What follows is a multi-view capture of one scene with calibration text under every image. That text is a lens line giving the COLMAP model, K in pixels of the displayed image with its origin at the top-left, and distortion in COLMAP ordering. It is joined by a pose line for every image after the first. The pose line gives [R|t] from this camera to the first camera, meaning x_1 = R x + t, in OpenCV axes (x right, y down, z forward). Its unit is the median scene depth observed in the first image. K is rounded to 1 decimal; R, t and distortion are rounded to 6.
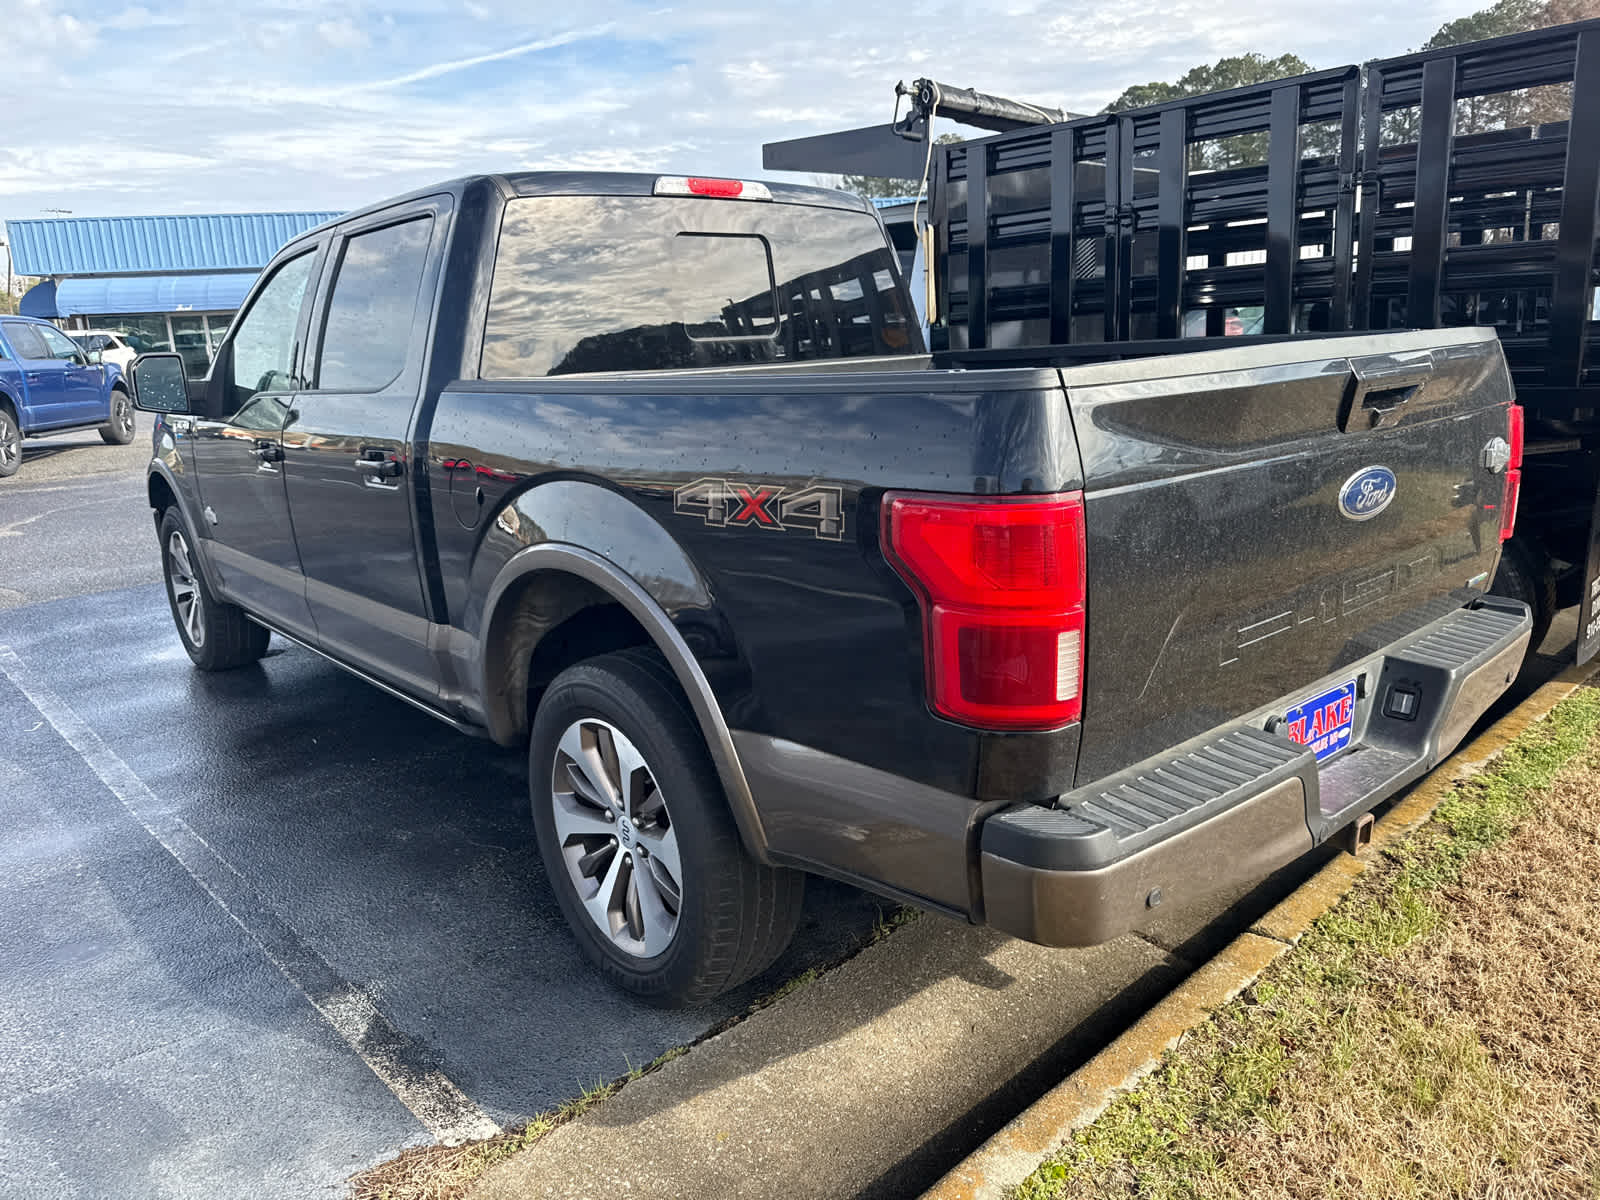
lens RADIAL K [[1152.4, 0, 793.4], [0, 1152.4, 599.8], [0, 0, 1]] dist [0.017347, -0.021004]
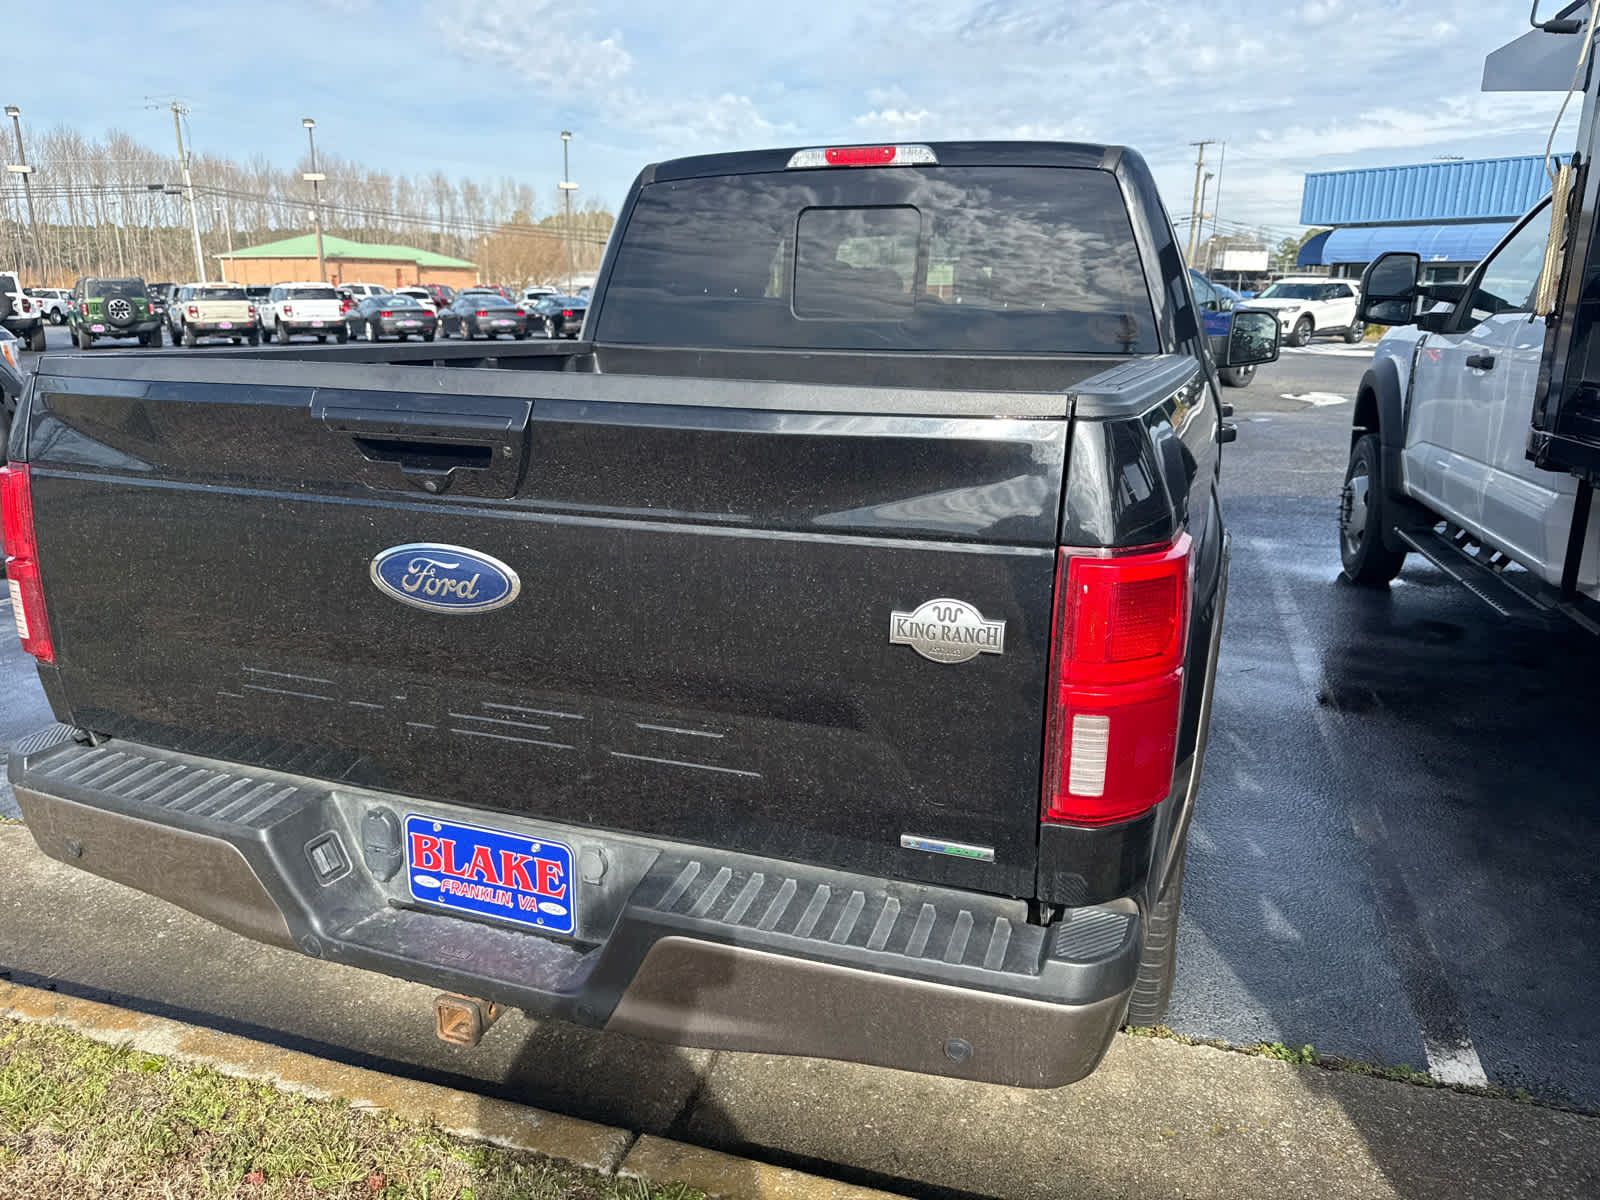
lens RADIAL K [[1152.4, 0, 796.6], [0, 1152.4, 600.4], [0, 0, 1]] dist [0.017347, -0.021004]
pose [[0.481788, 0.267107, -0.834586, 0.953325], [-0.230369, 0.957518, 0.173464, -0.201649], [0.845464, 0.108690, 0.522854, 0.625528]]
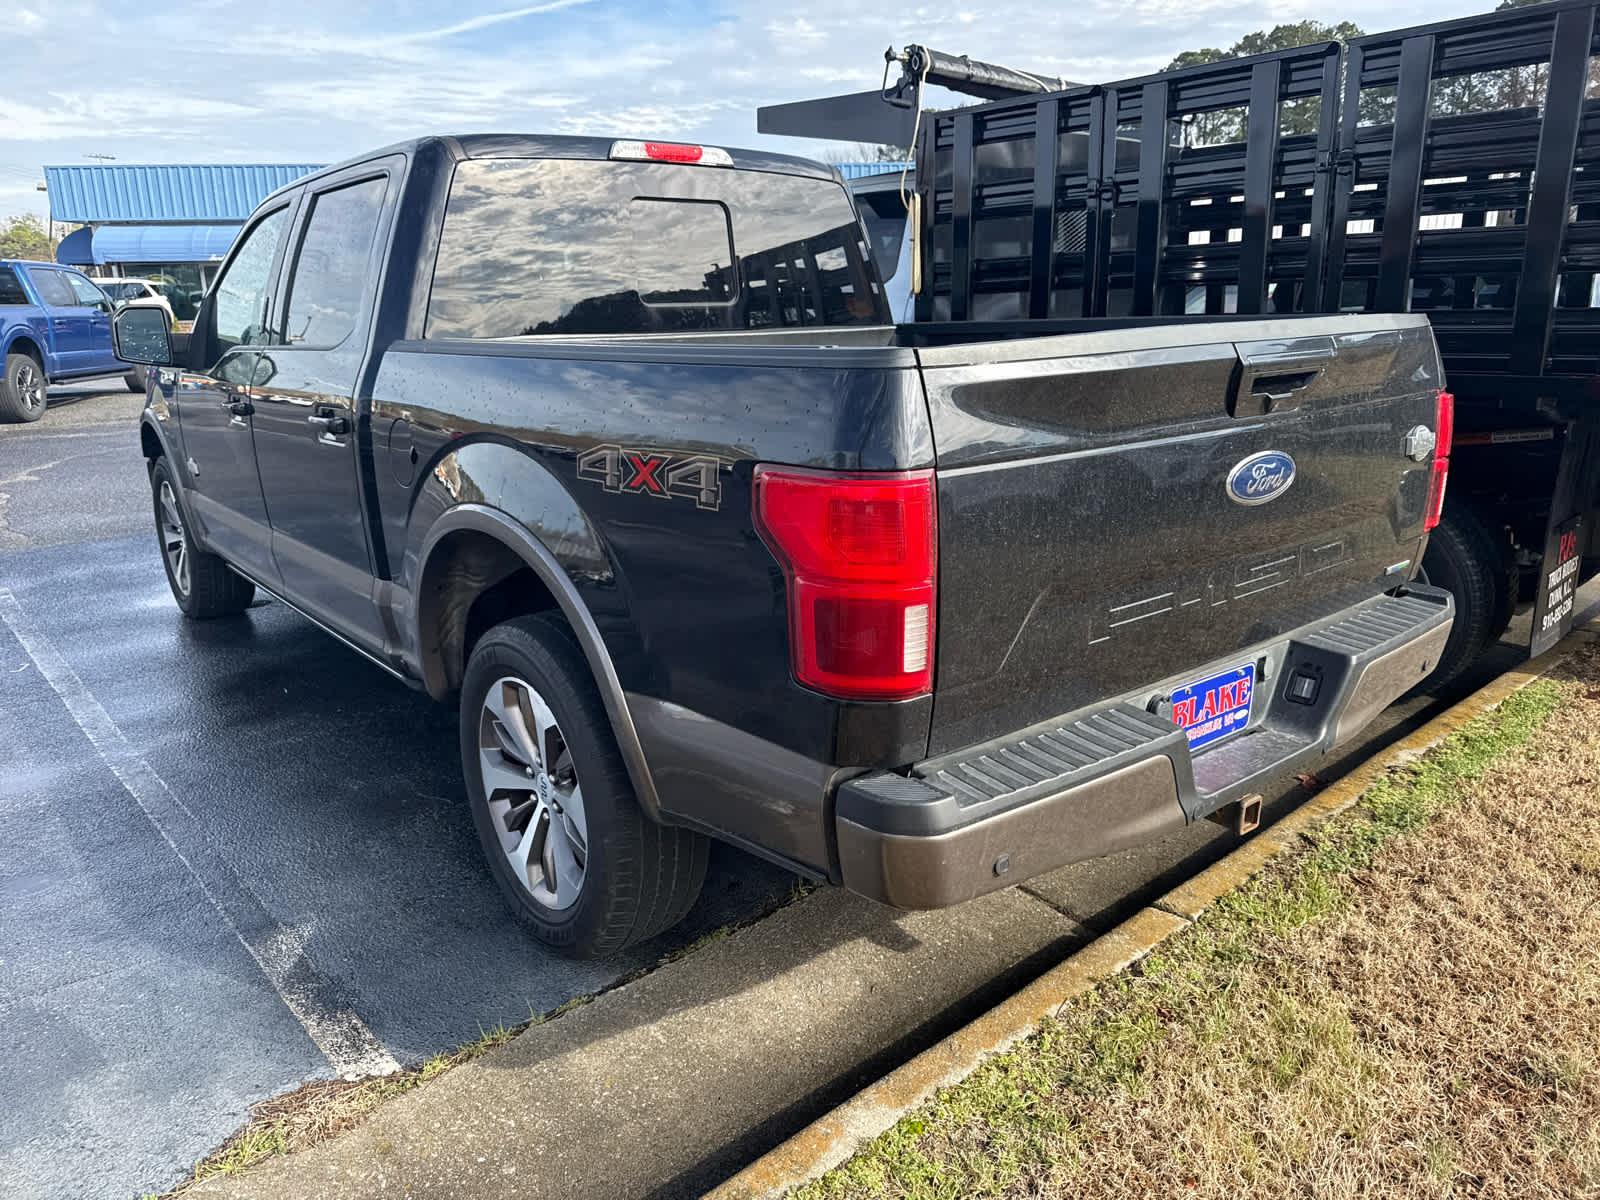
lens RADIAL K [[1152.4, 0, 799.2], [0, 1152.4, 605.5], [0, 0, 1]] dist [0.017347, -0.021004]
pose [[0.999254, 0.031189, -0.022762, 0.094207], [-0.030409, 0.998964, 0.033860, -0.002495], [0.023794, -0.033142, 0.999167, -0.014478]]
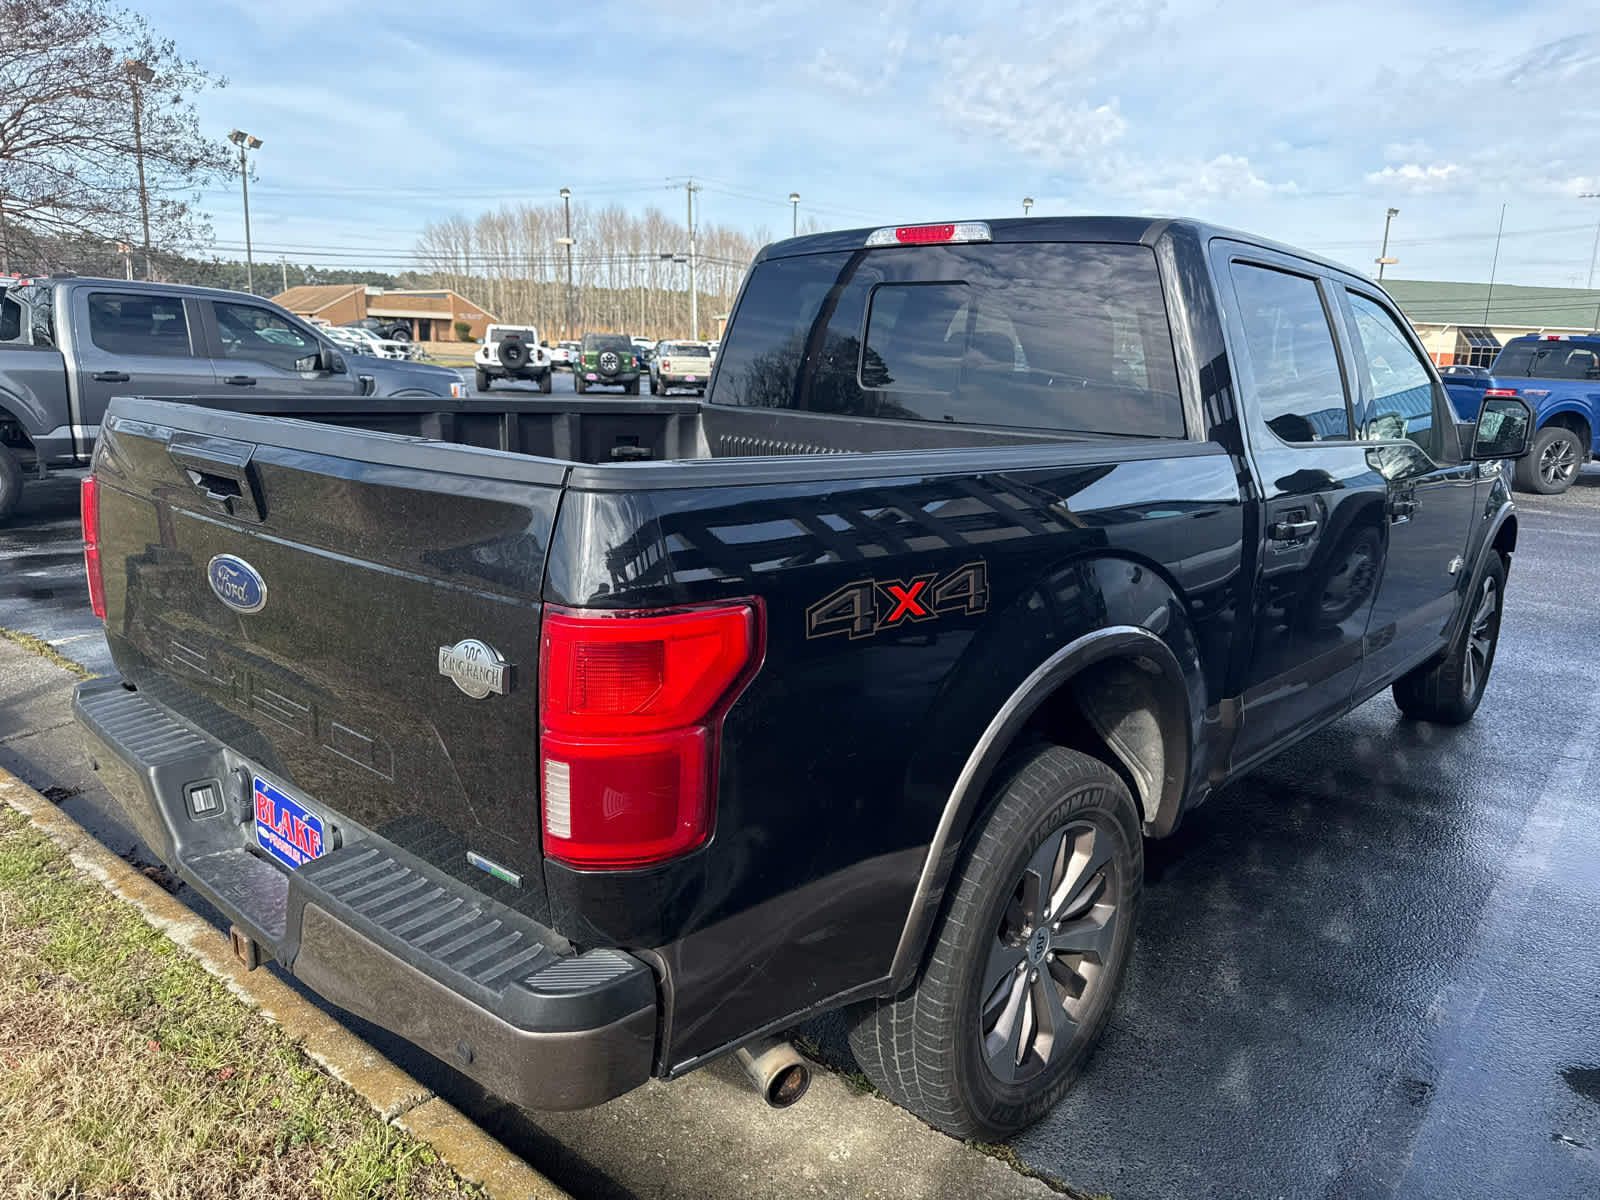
lens RADIAL K [[1152.4, 0, 802.8], [0, 1152.4, 601.6], [0, 0, 1]] dist [0.017347, -0.021004]
pose [[0.111318, 0.257694, -0.959793, 1.117993], [-0.266517, 0.938157, 0.220974, -0.313919], [0.957380, 0.231203, 0.173114, 0.990510]]
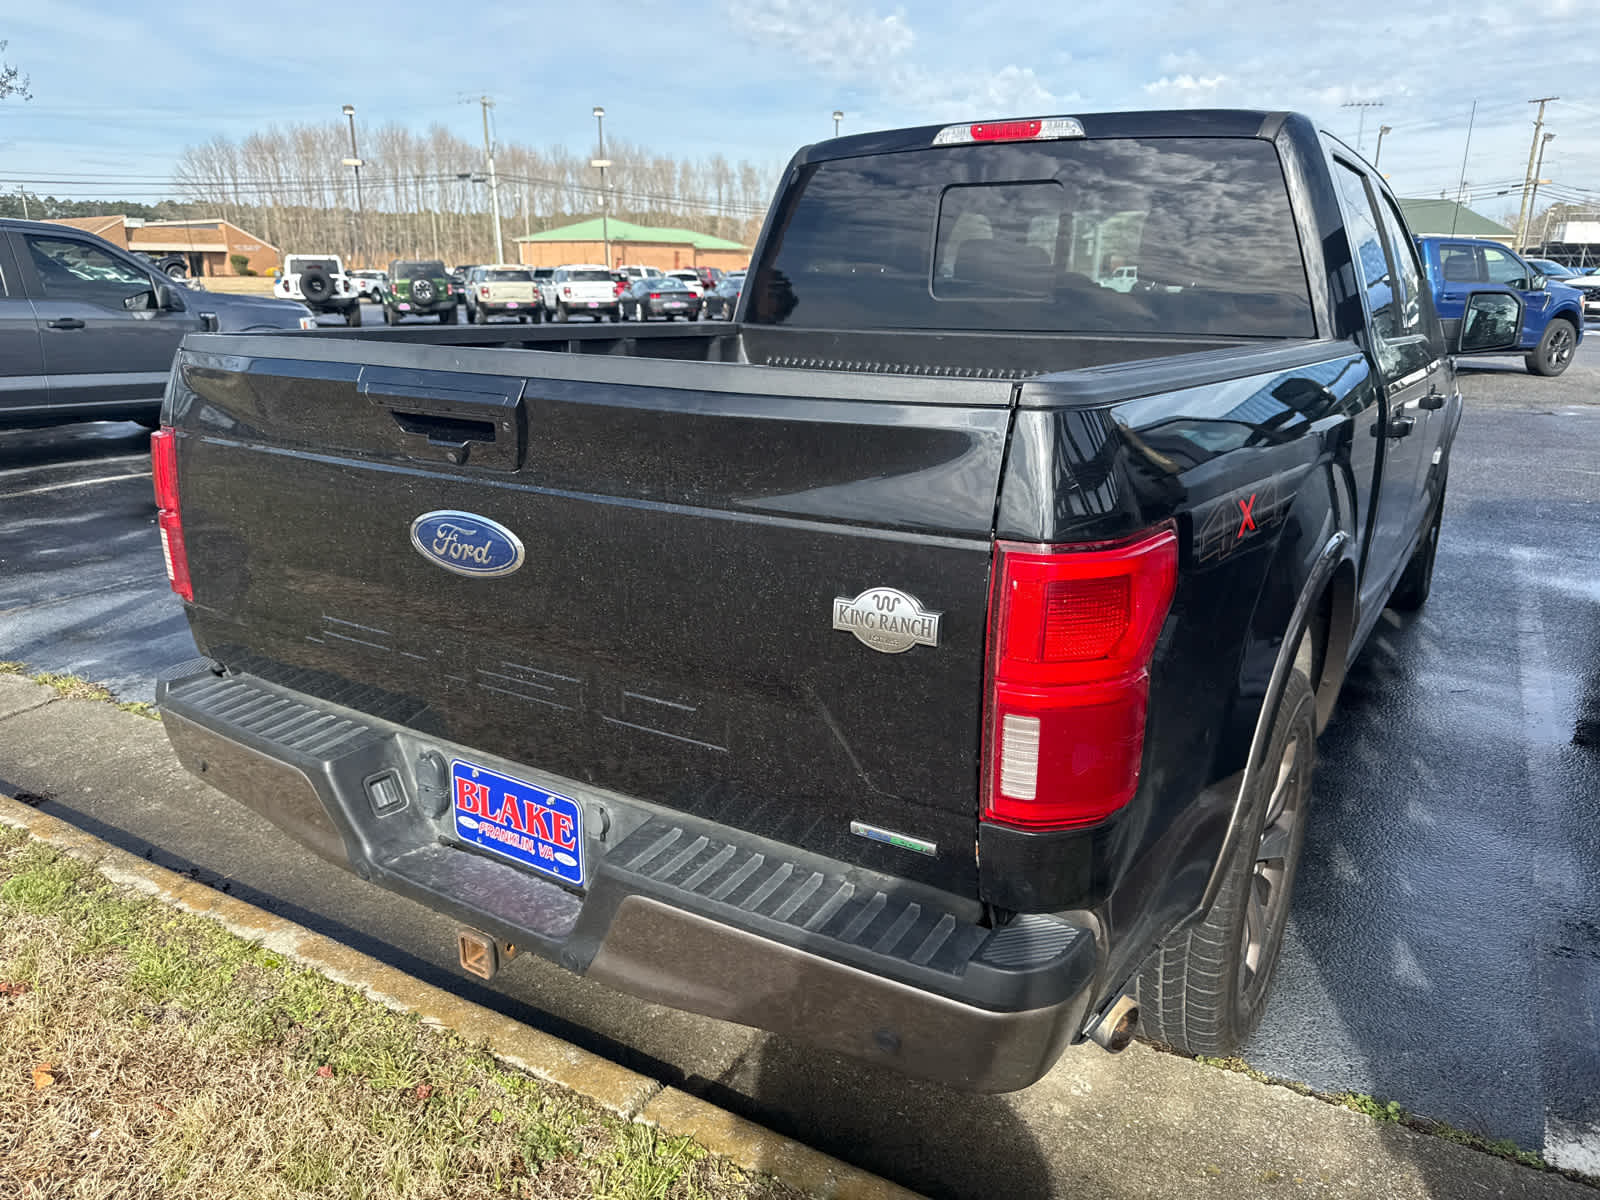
lens RADIAL K [[1152.4, 0, 791.5], [0, 1152.4, 604.5], [0, 0, 1]] dist [0.017347, -0.021004]
pose [[0.269898, 0.306313, -0.912868, 1.008067], [-0.237974, 0.939861, 0.245011, -0.234423], [0.933018, 0.151111, 0.326561, 0.742028]]
